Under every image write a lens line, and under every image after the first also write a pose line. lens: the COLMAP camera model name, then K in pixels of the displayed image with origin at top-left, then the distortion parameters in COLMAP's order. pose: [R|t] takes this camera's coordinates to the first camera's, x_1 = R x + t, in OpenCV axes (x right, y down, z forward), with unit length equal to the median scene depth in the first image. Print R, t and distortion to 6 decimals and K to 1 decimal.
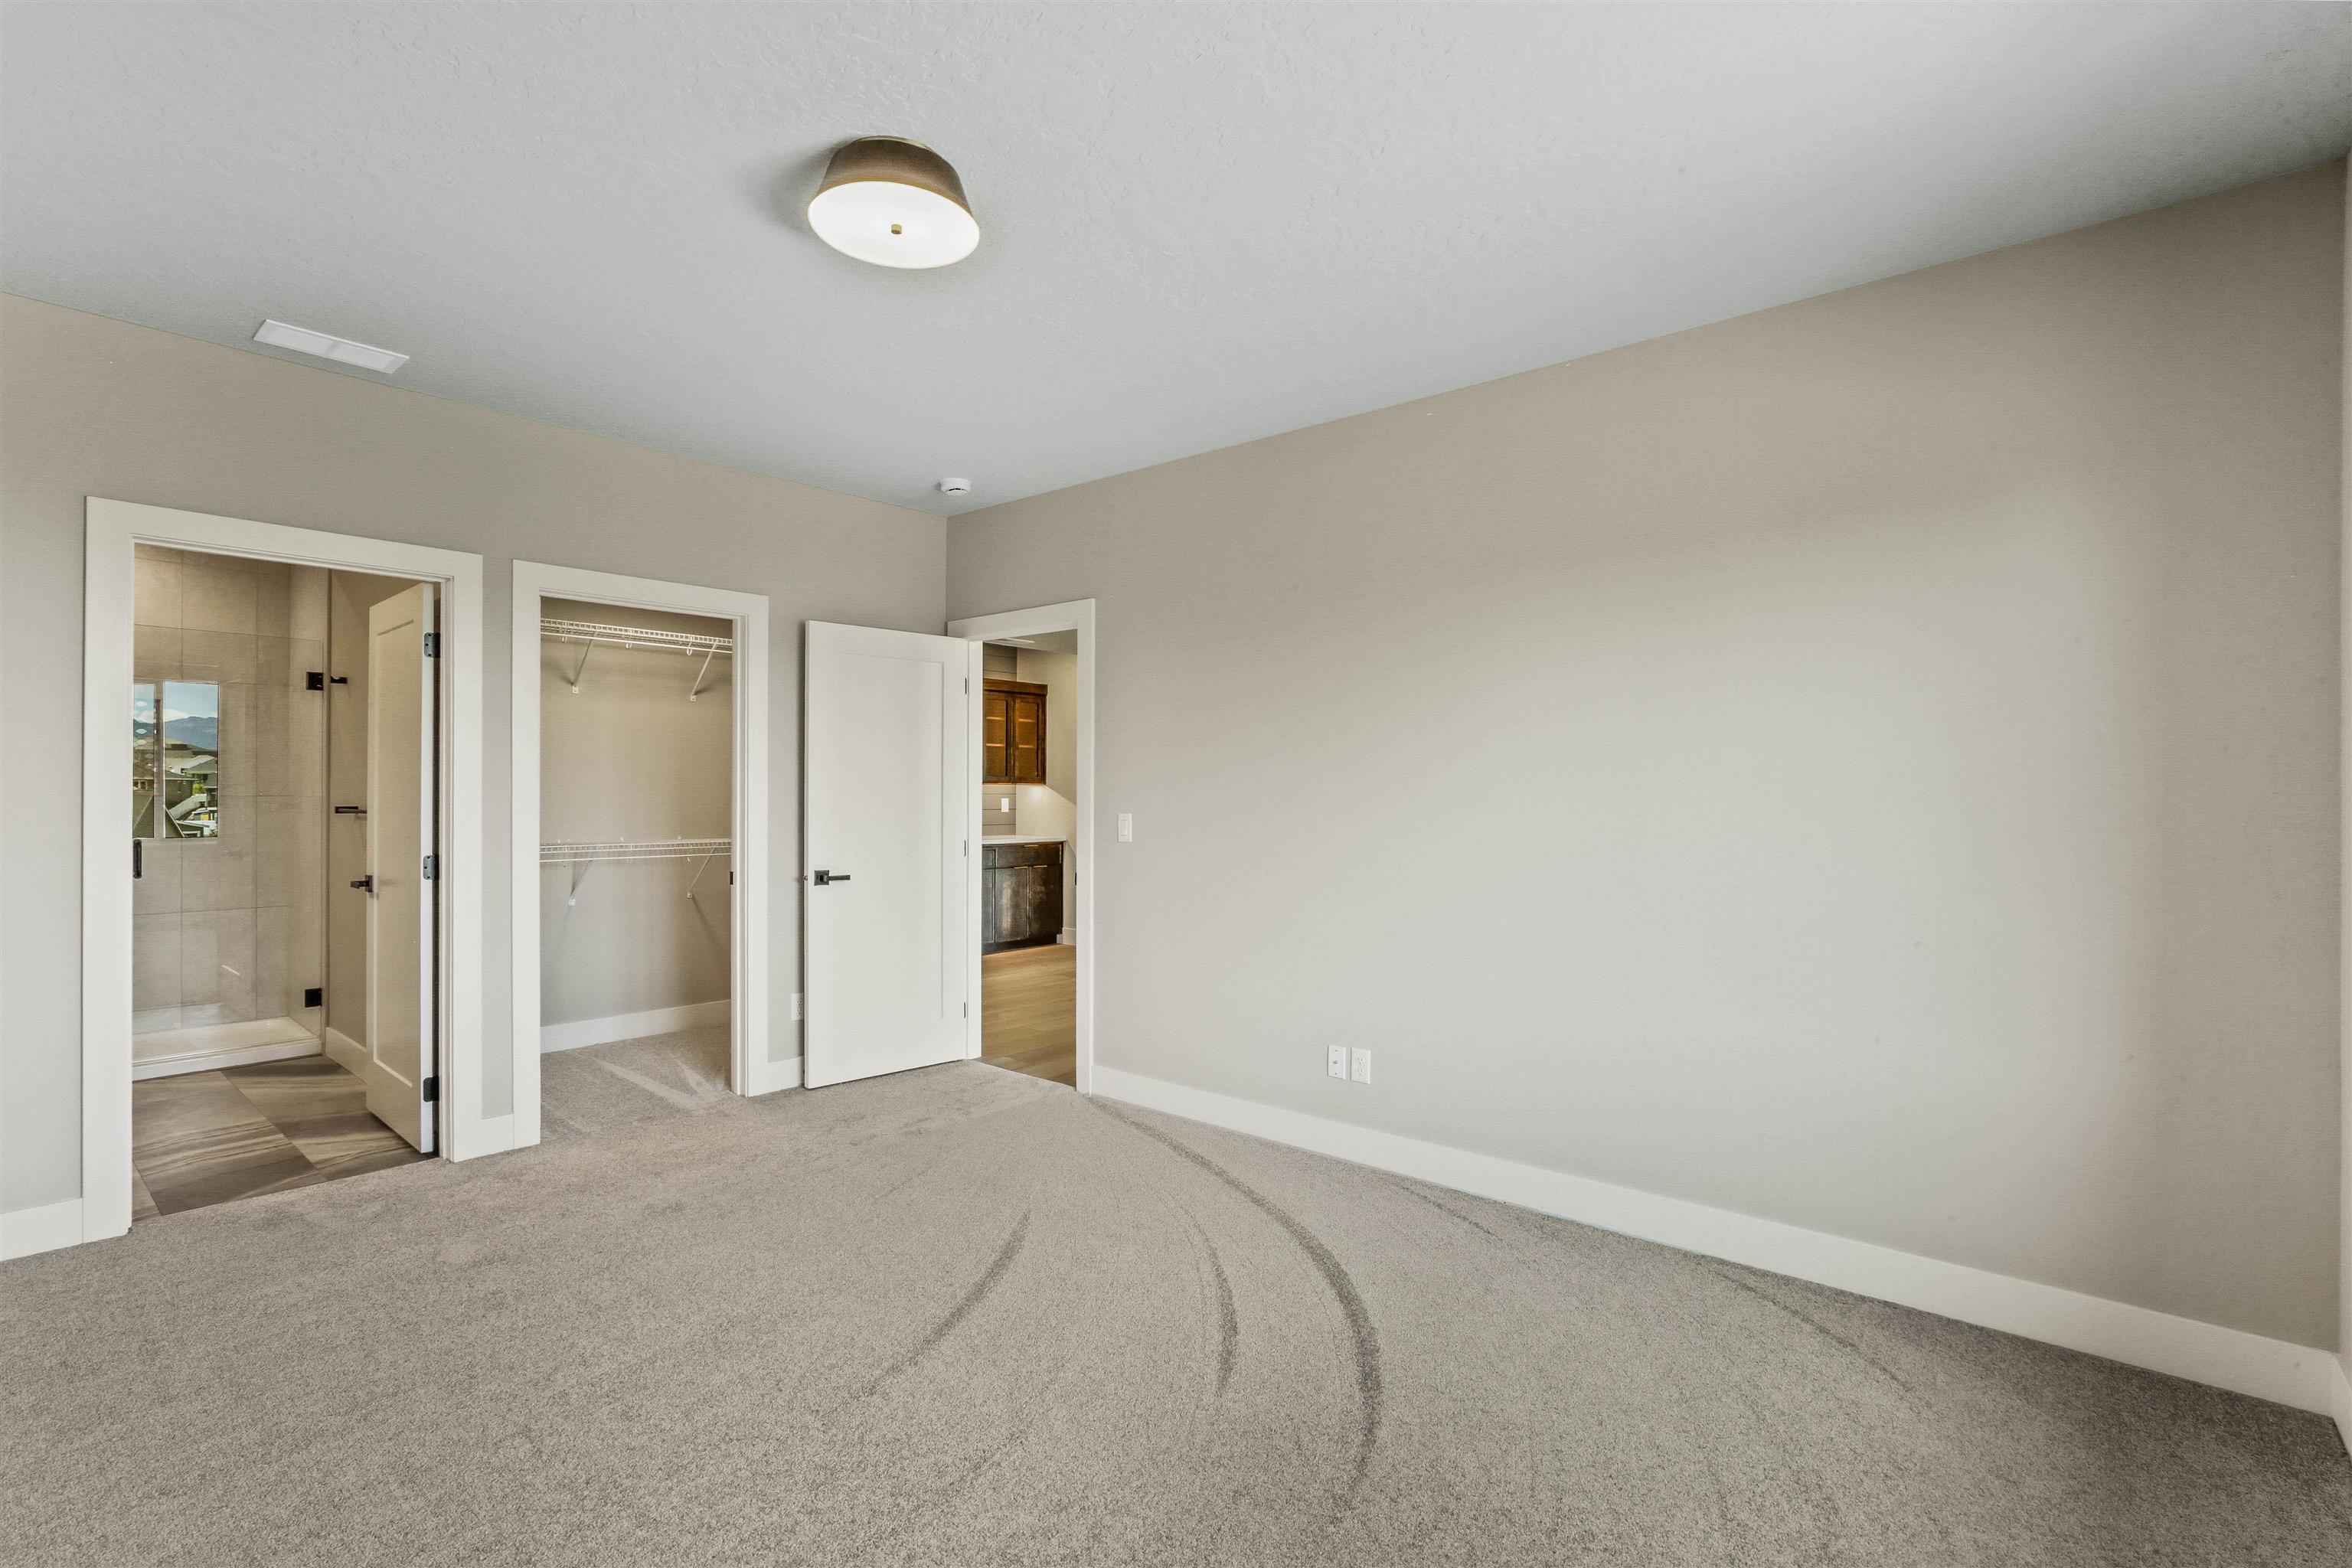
lens RADIAL K [[1084.6, 0, 1172.4], [0, 1084.6, 791.8], [0, 0, 1]] dist [-0.024635, 0.009620]
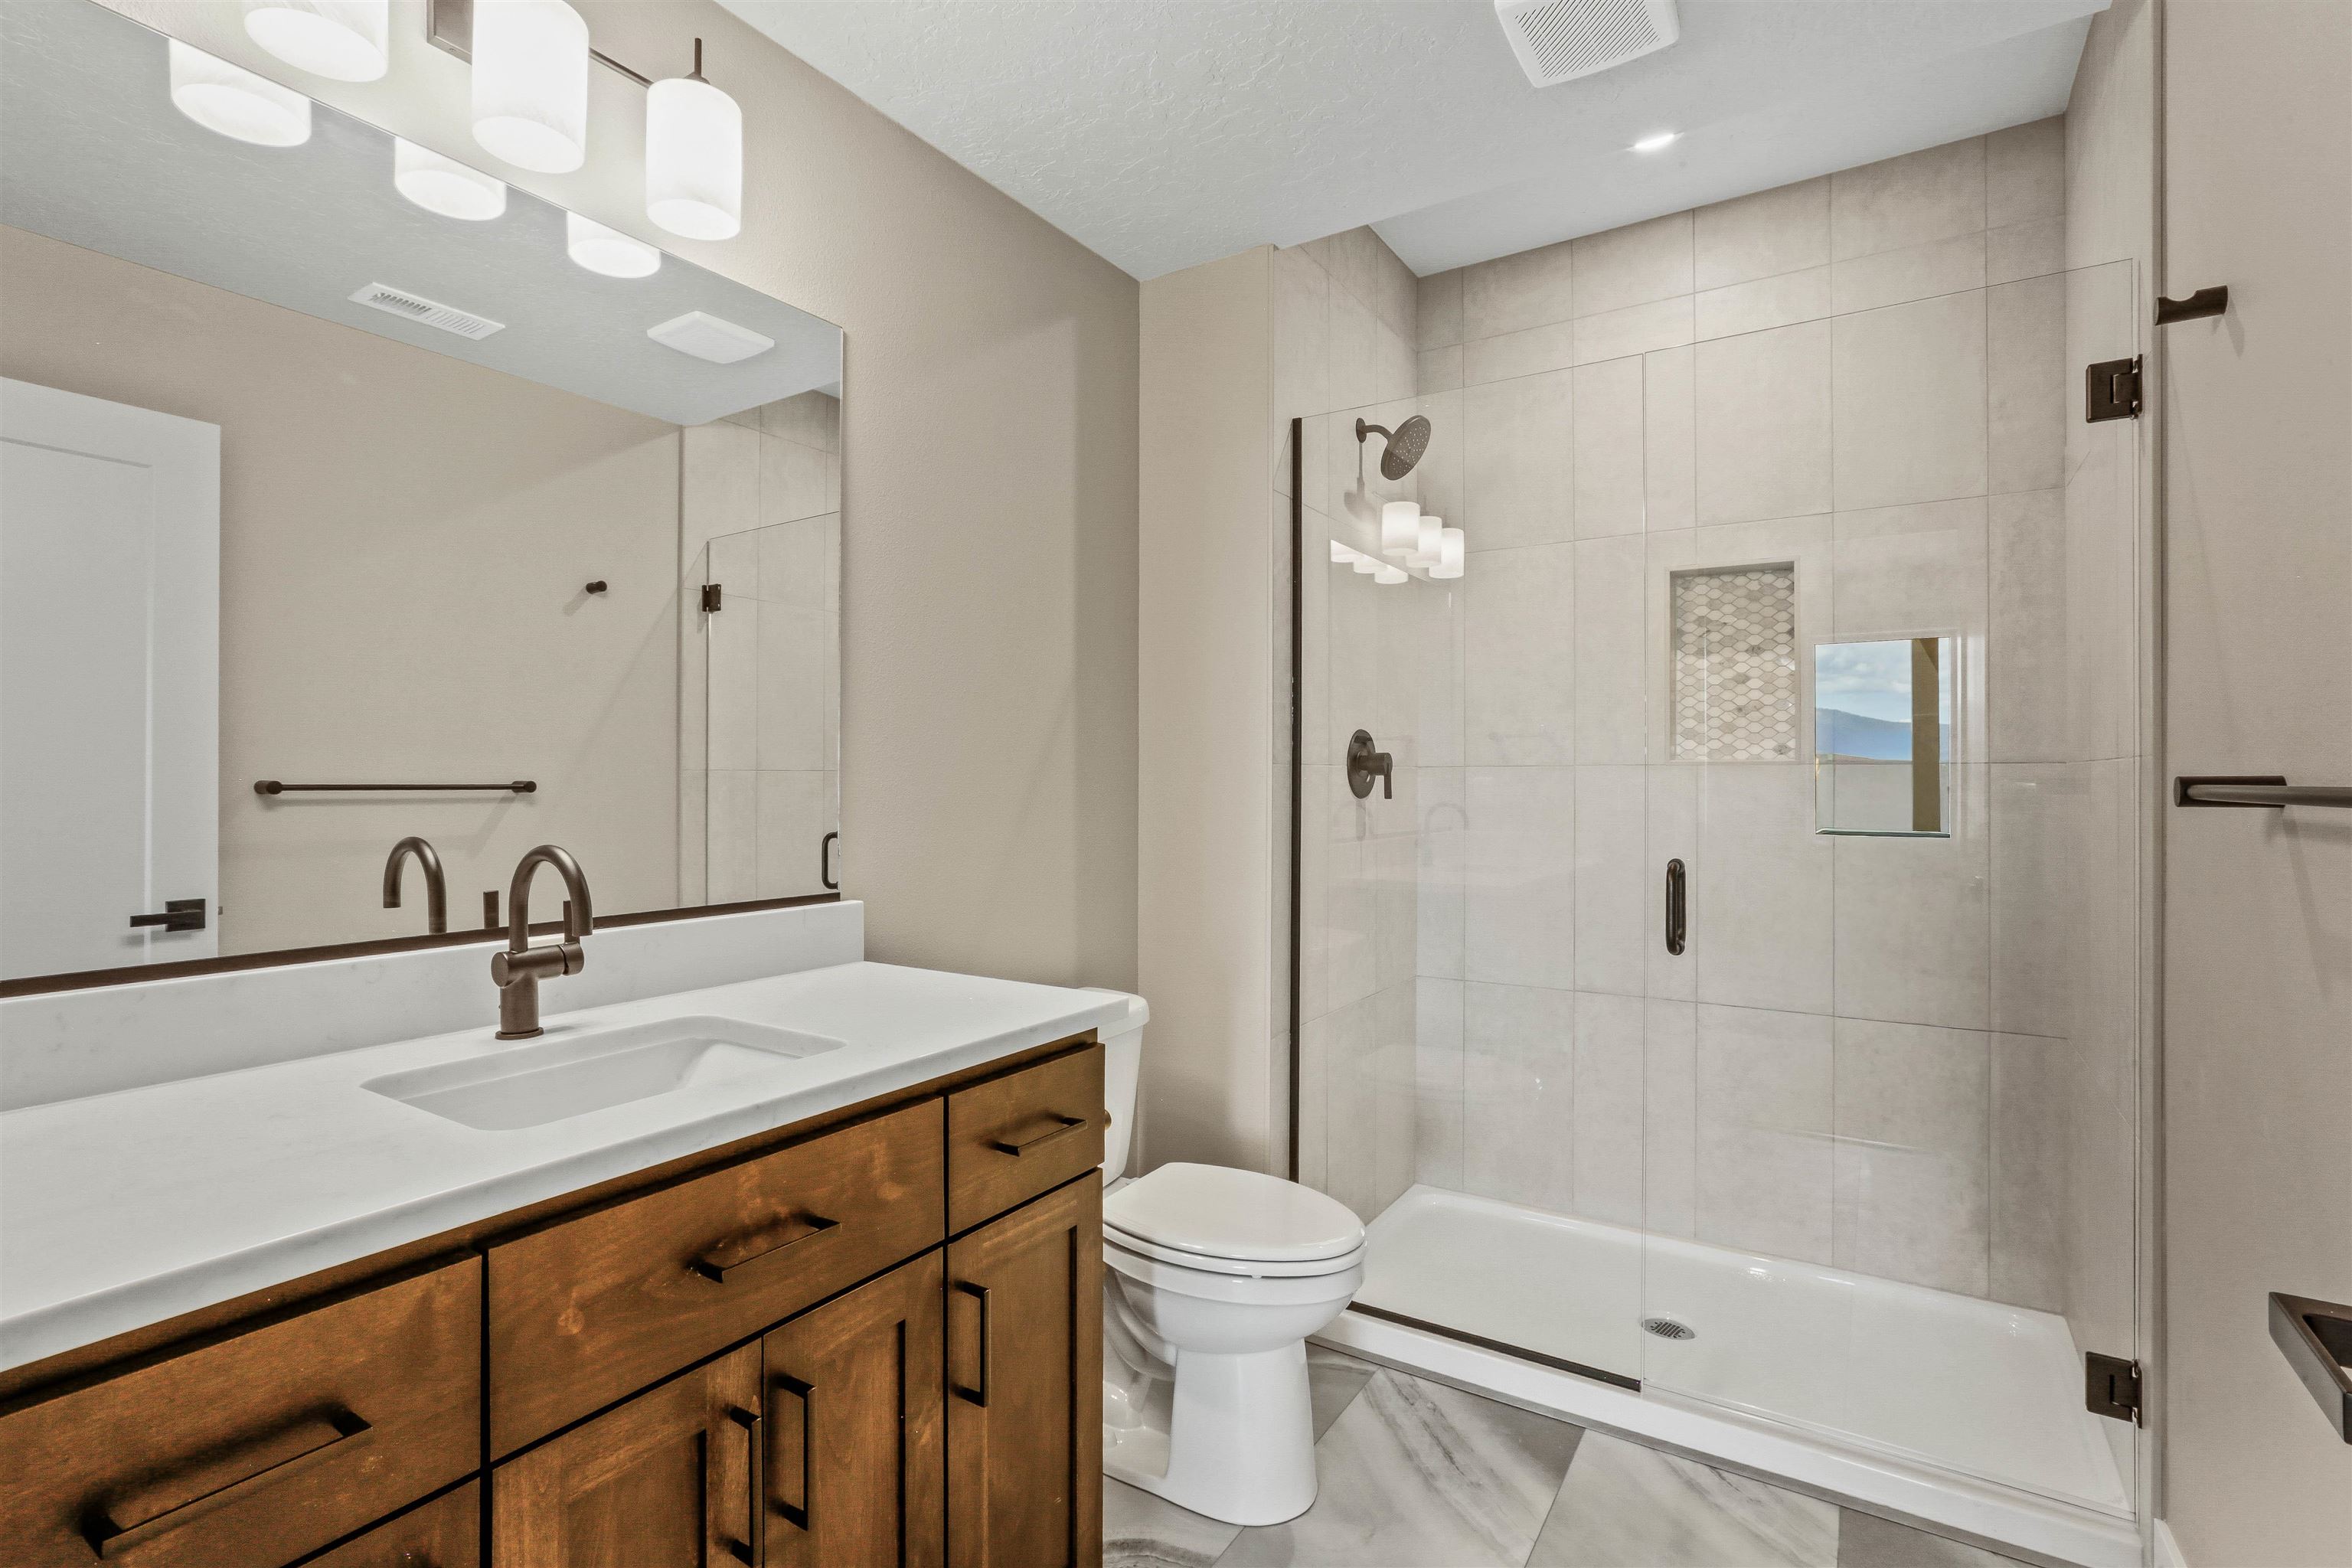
lens RADIAL K [[1084.6, 0, 1172.4], [0, 1084.6, 791.8], [0, 0, 1]] dist [-0.024635, 0.009620]
pose [[0.139848, 0.001960, -0.990171, -0.576428], [0.010697, 0.999937, 0.003490, 0.013388], [0.990115, -0.011080, 0.139819, 0.744924]]
